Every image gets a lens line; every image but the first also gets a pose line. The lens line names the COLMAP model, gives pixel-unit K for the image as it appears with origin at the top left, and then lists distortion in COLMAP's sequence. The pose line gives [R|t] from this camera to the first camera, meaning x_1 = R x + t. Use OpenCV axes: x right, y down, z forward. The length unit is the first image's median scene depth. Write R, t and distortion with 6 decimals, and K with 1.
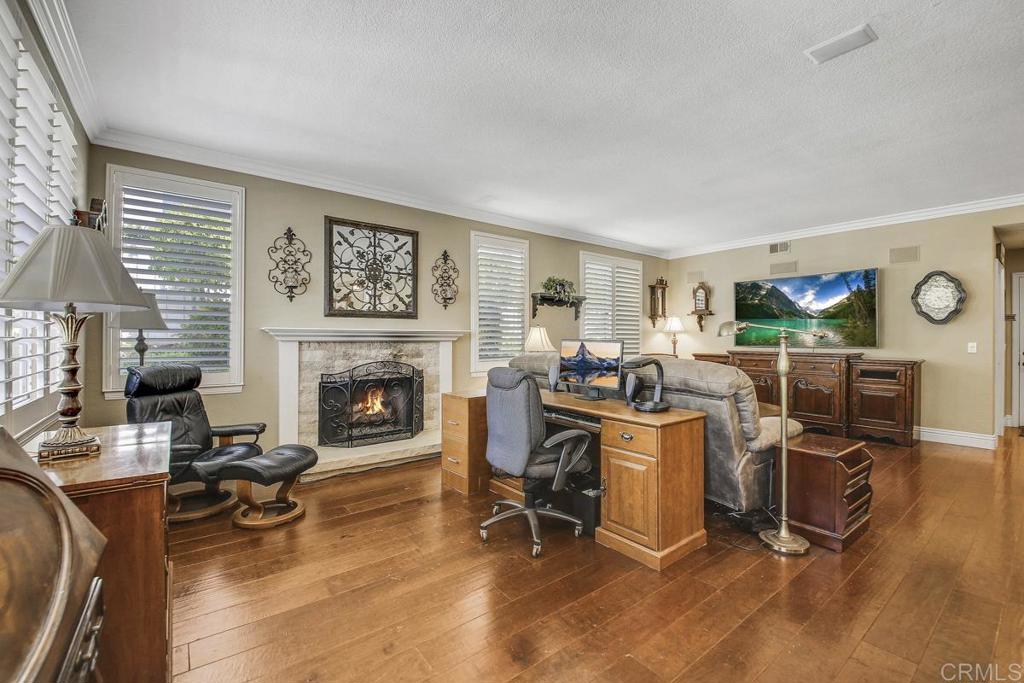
lens RADIAL K [[427.0, 0, 518.7], [0, 427.0, 335.3], [0, 0, 1]] dist [0.013735, -0.014961]
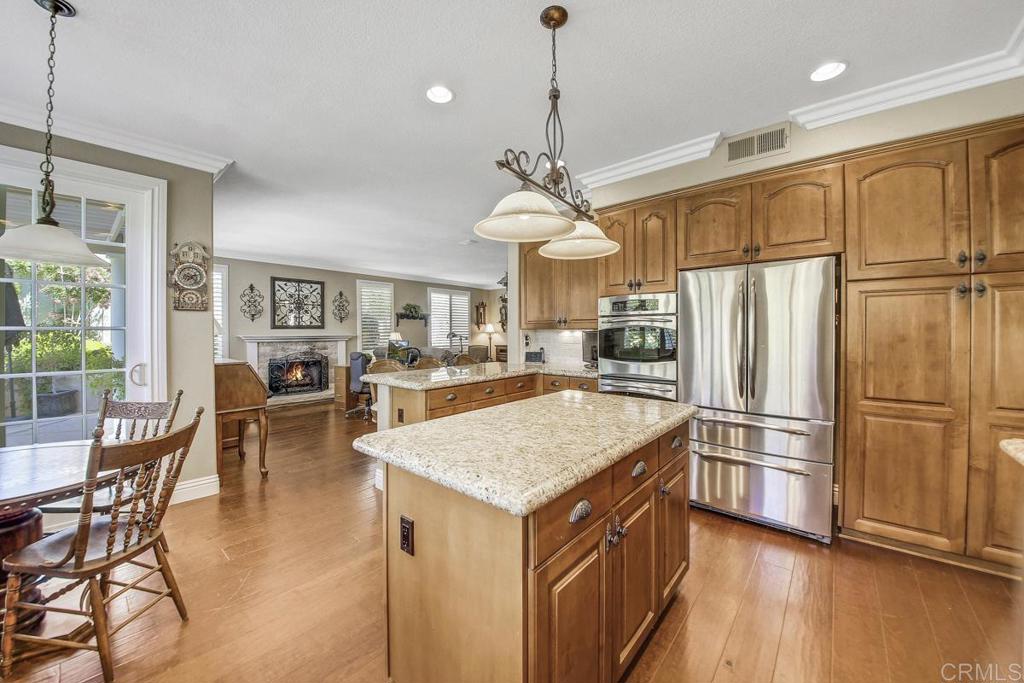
lens RADIAL K [[362.4, 0, 511.1], [0, 362.4, 333.8], [0, 0, 1]] dist [-0.013404, -0.000046]
pose [[0.979619, -0.010420, 0.200596, 0.229426], [0.009326, 0.999936, 0.006397, -0.018625], [-0.200650, -0.004396, 0.979653, -0.660912]]
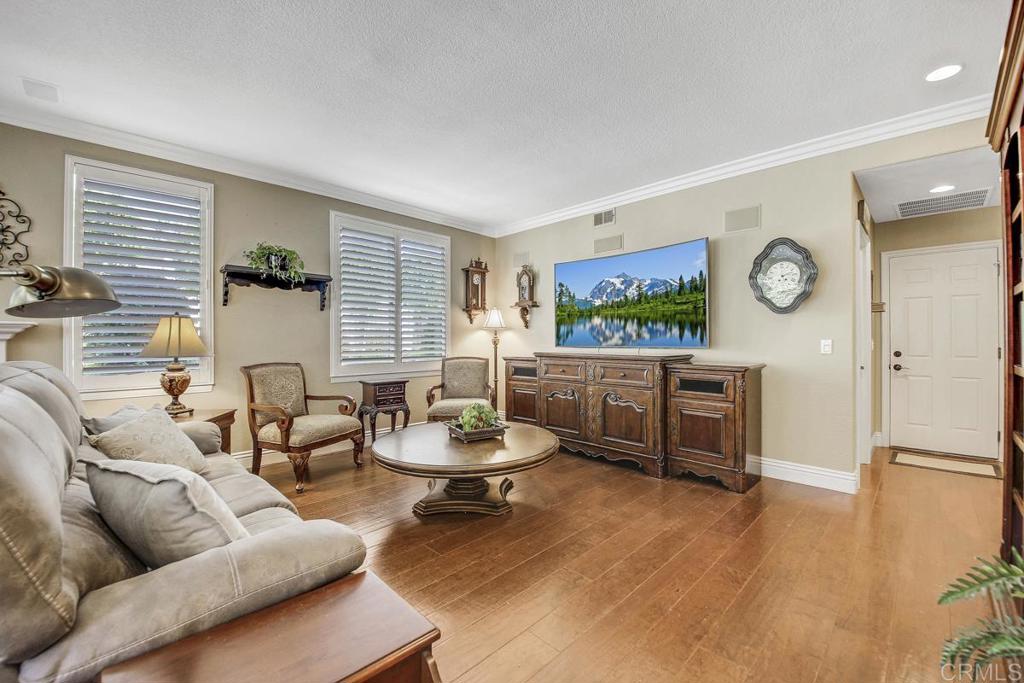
lens RADIAL K [[411.3, 0, 512.8], [0, 411.3, 338.6], [0, 0, 1]] dist [0.000659, -0.000098]
pose [[0.992248, -0.002601, 0.124249, 0.448976], [0.002659, 0.999996, -0.000303, 0.014409], [-0.124248, 0.000631, 0.992251, 0.372766]]
